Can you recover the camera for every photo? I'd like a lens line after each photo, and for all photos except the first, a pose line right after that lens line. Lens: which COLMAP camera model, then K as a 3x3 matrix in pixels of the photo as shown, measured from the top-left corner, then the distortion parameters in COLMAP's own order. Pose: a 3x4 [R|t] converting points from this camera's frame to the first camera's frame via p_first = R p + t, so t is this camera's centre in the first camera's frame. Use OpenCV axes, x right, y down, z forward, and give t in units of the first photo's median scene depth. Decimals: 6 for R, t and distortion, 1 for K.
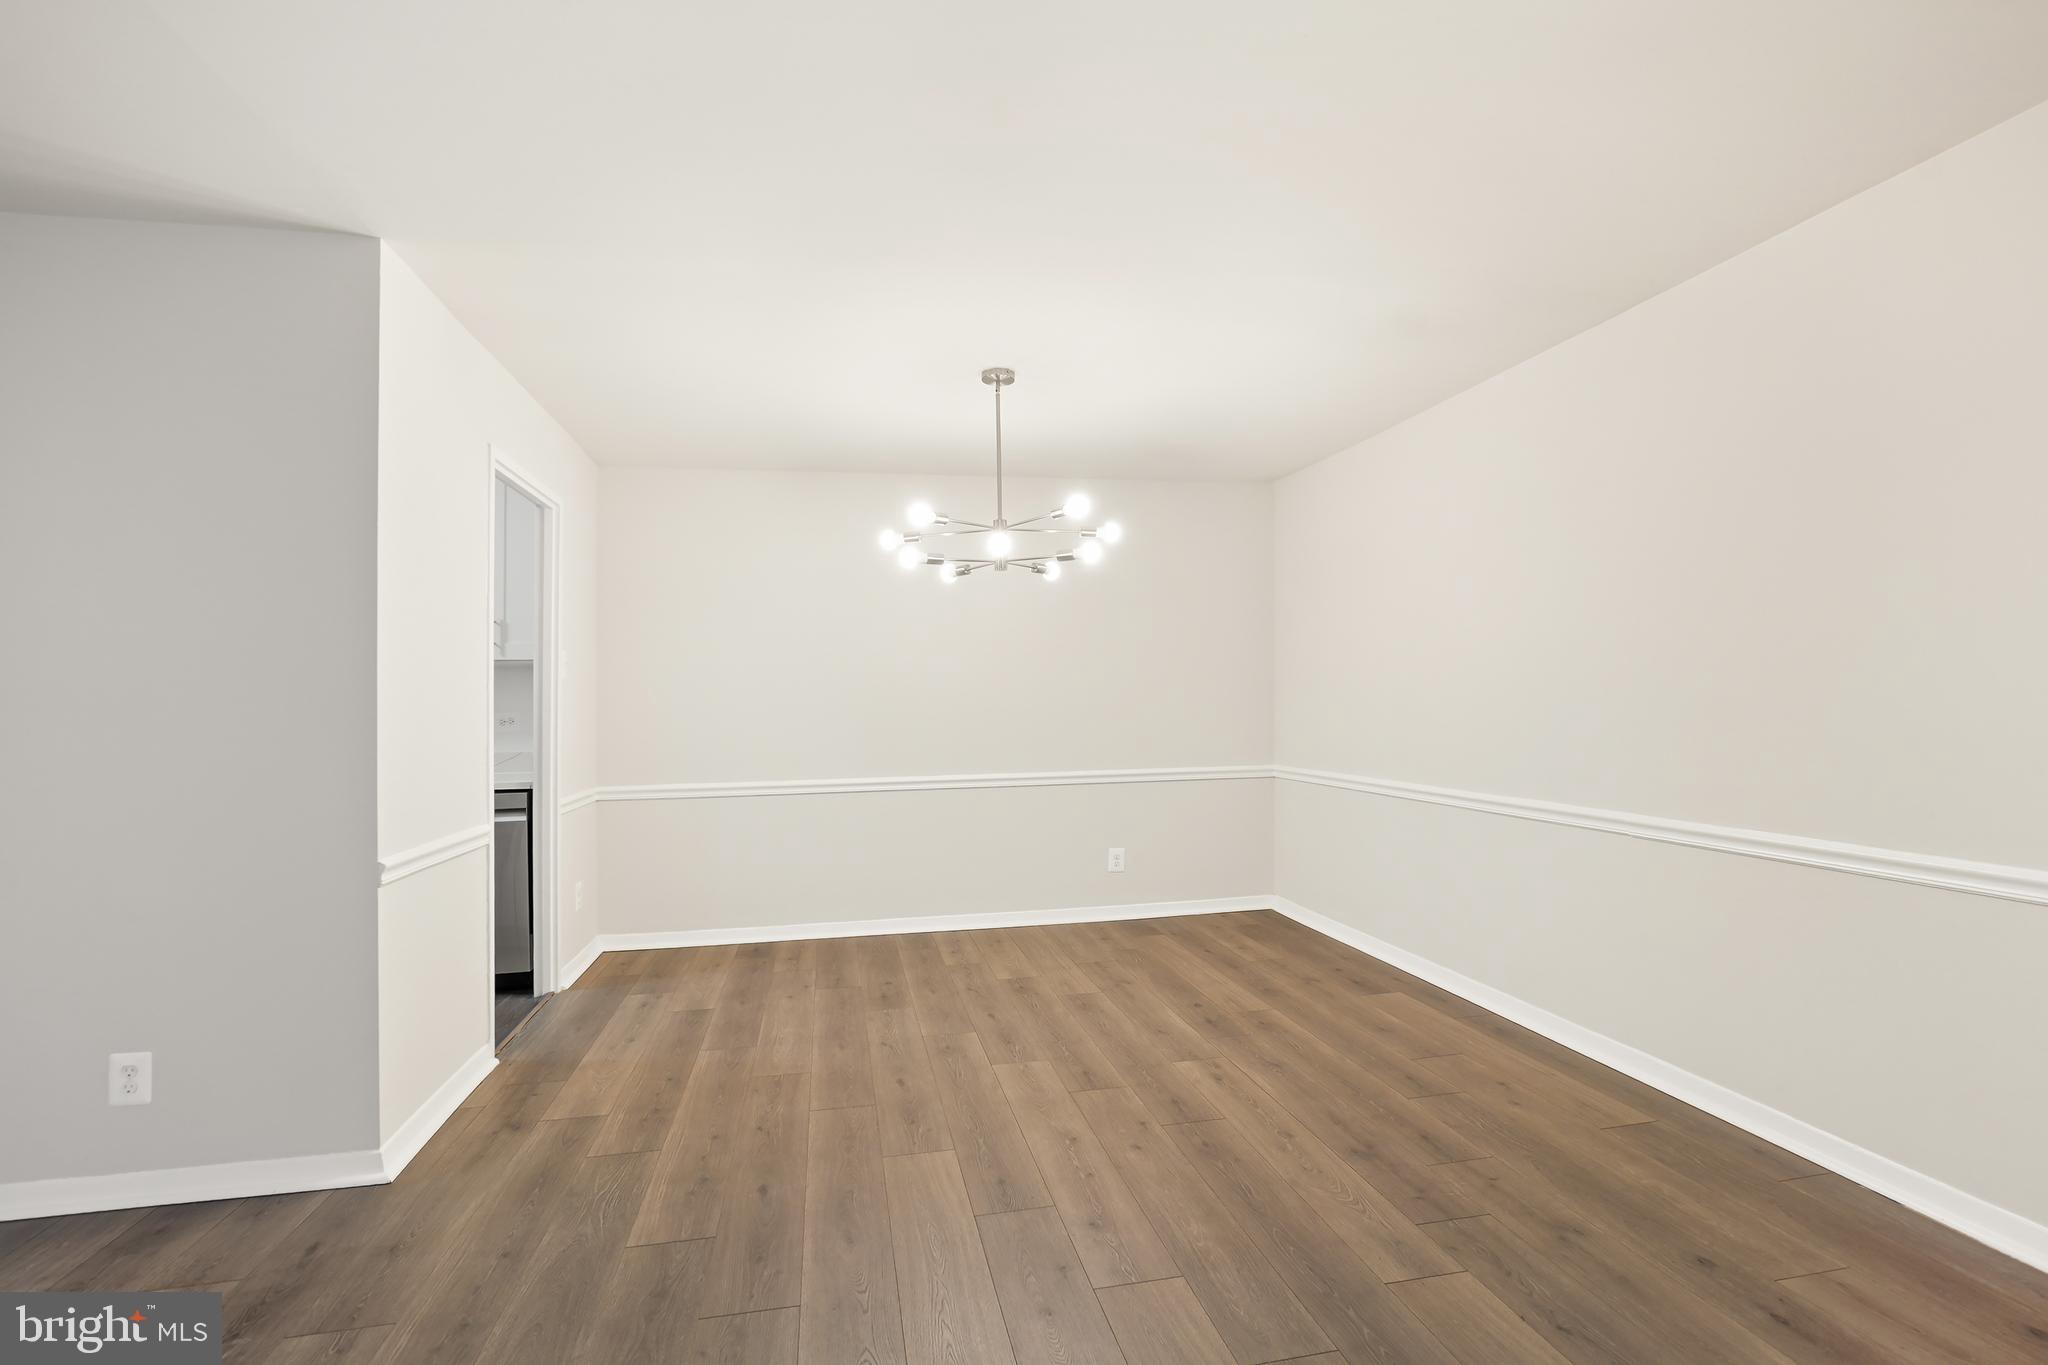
lens RADIAL K [[904.6, 0, 1024.7], [0, 904.6, 691.8], [0, 0, 1]] dist [-0.007568, 0.003500]
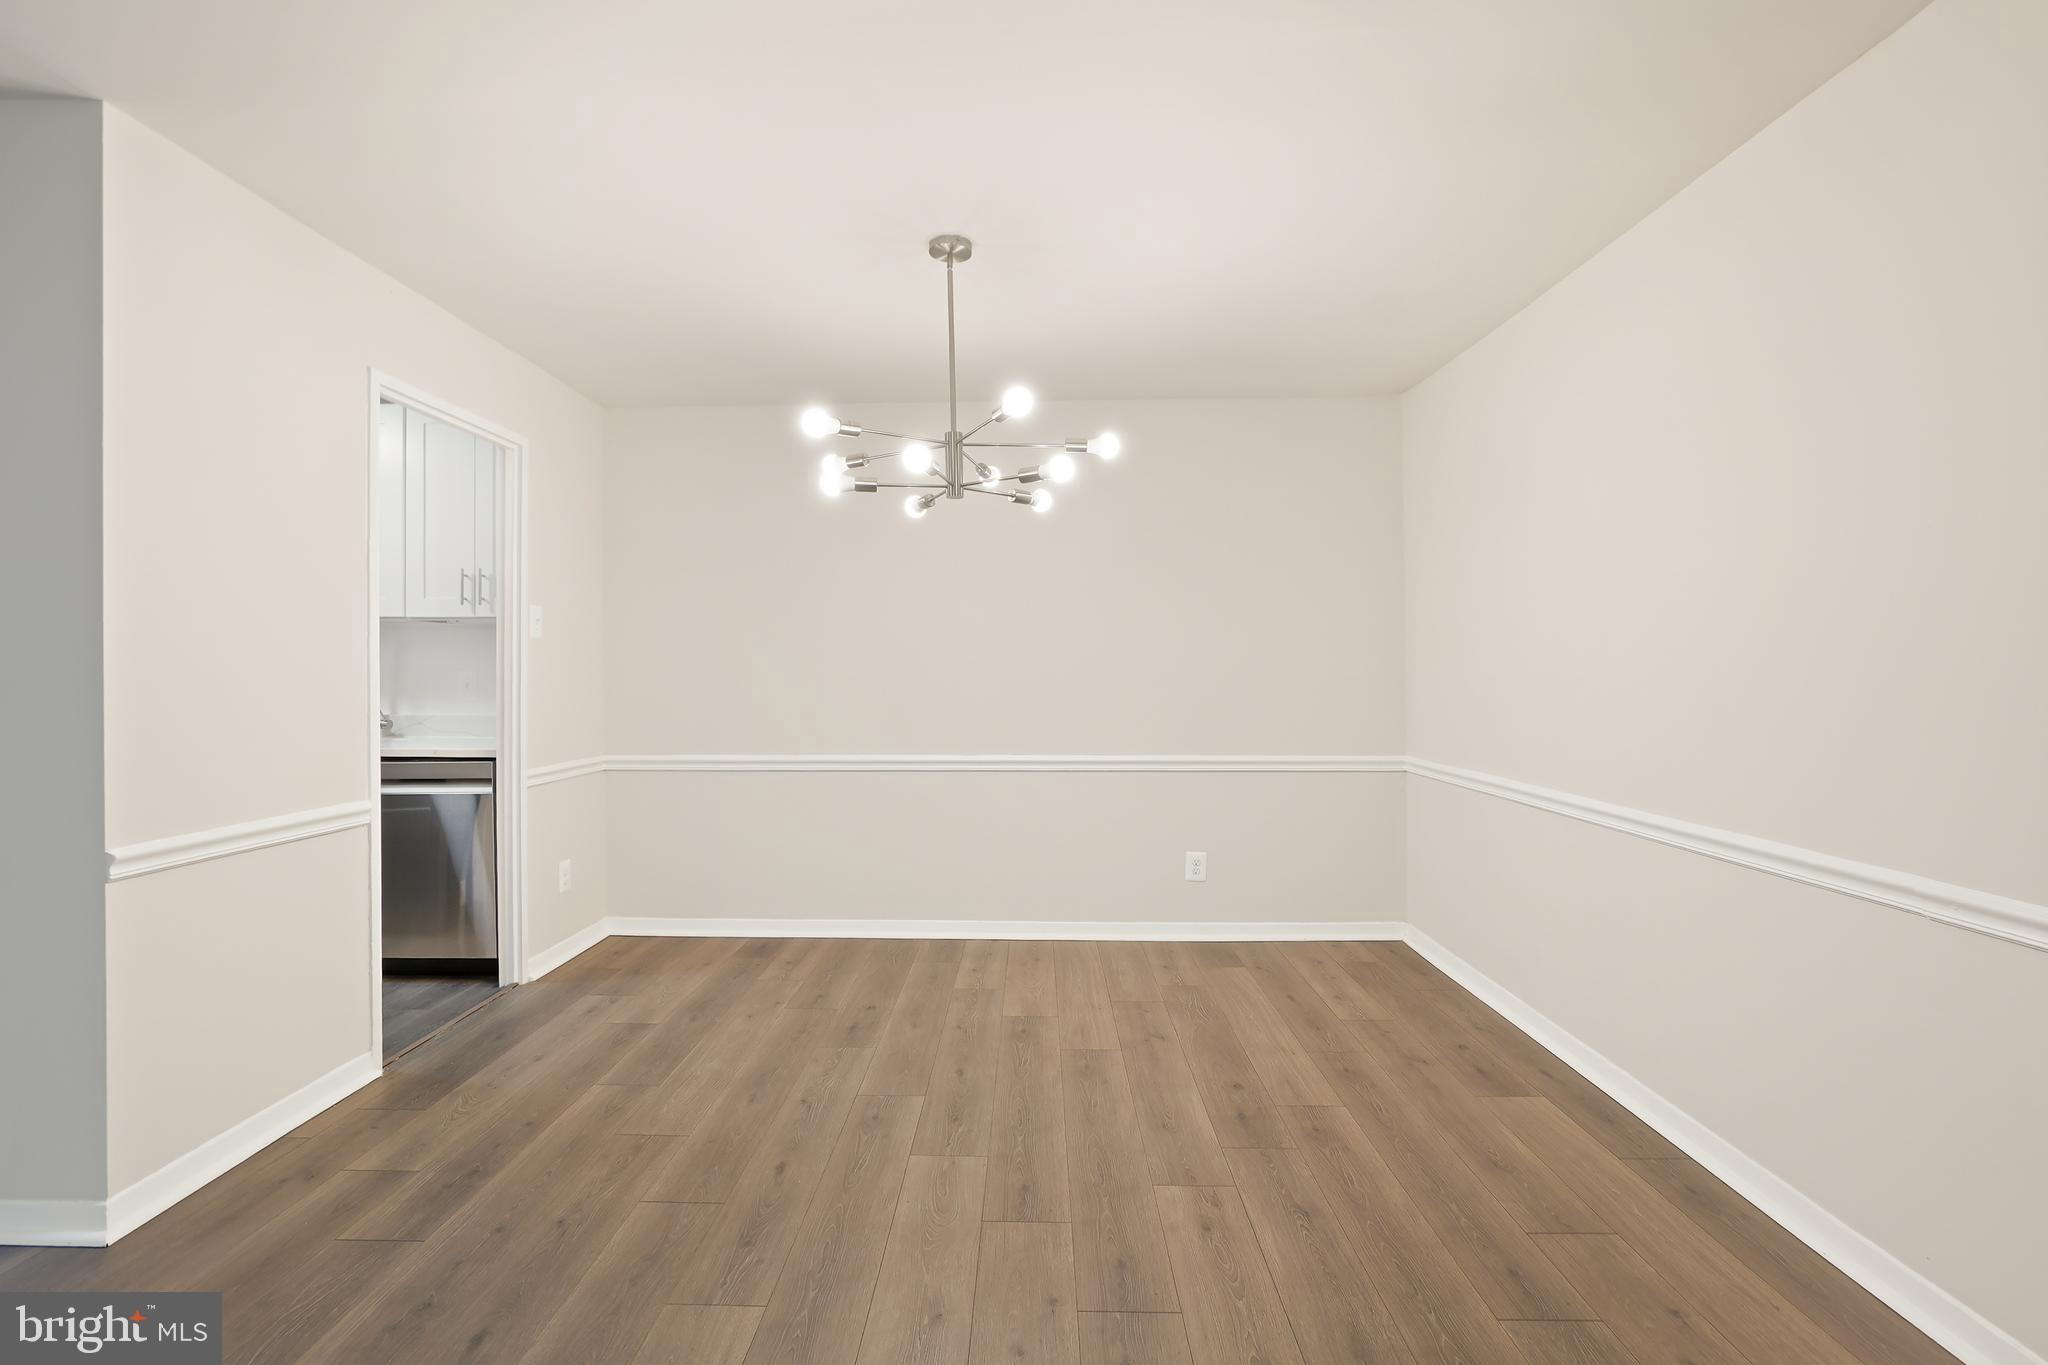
lens RADIAL K [[904.6, 0, 1026.1], [0, 904.6, 640.9], [0, 0, 1]] dist [-0.007568, 0.003500]
pose [[0.975255, 0.007612, -0.220953, 0.207623], [-0.011858, 0.999770, -0.017897, -0.000158], [0.220766, 0.020074, 0.975120, 0.270772]]
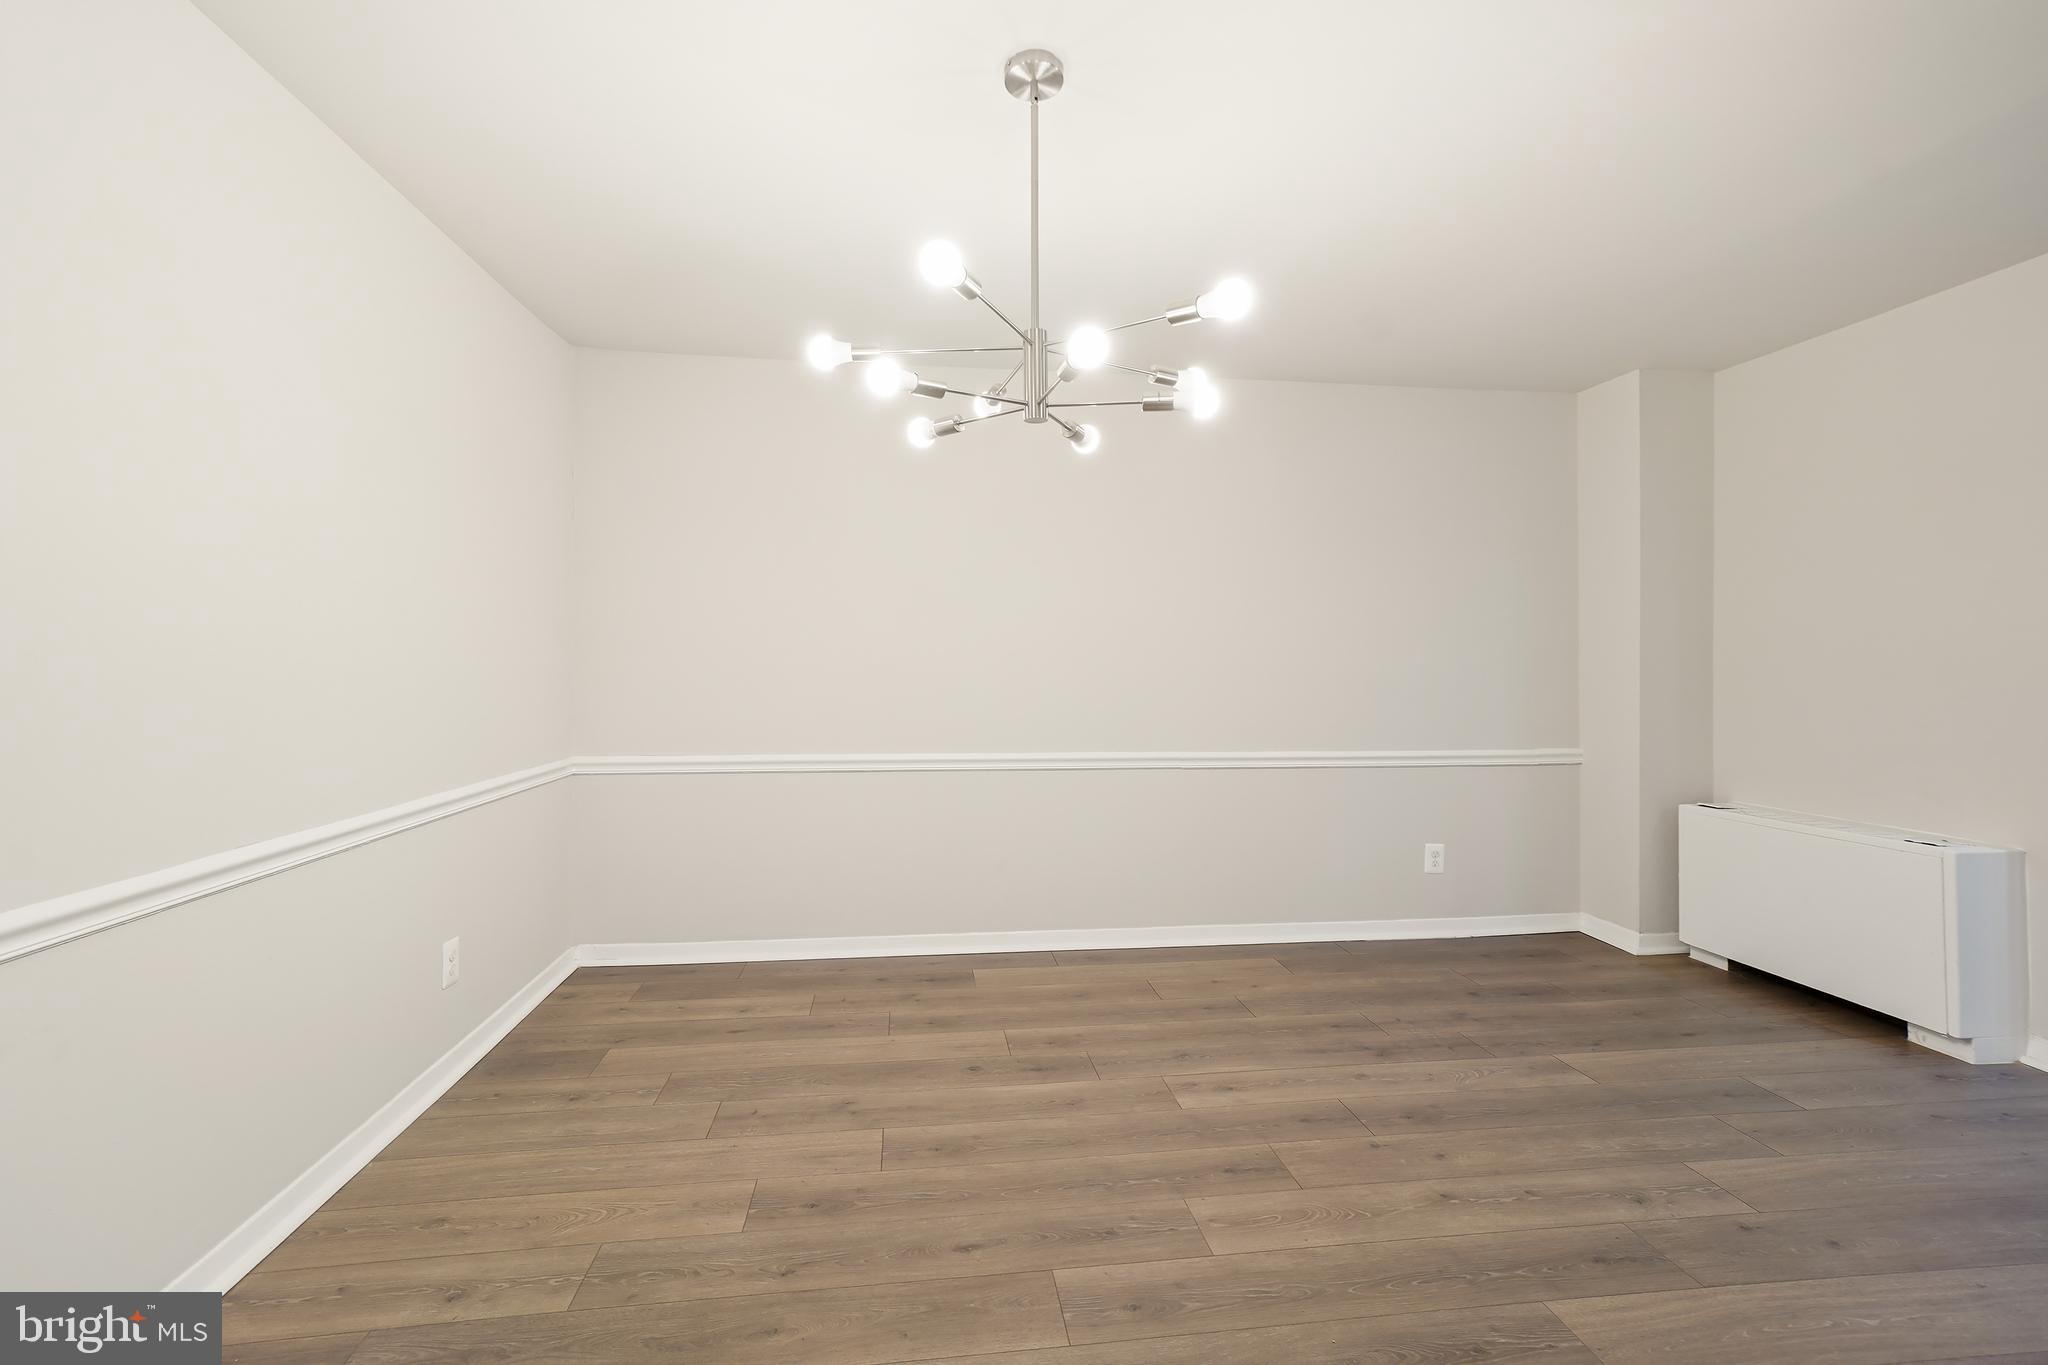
lens RADIAL K [[904.6, 0, 1008.6], [0, 904.6, 676.1], [0, 0, 1]] dist [-0.007568, 0.003500]
pose [[0.093412, 0.010694, 0.995570, -0.604584], [-0.015507, 0.999837, -0.009284, 0.042538], [-0.995507, -0.014571, 0.093563, 1.030487]]
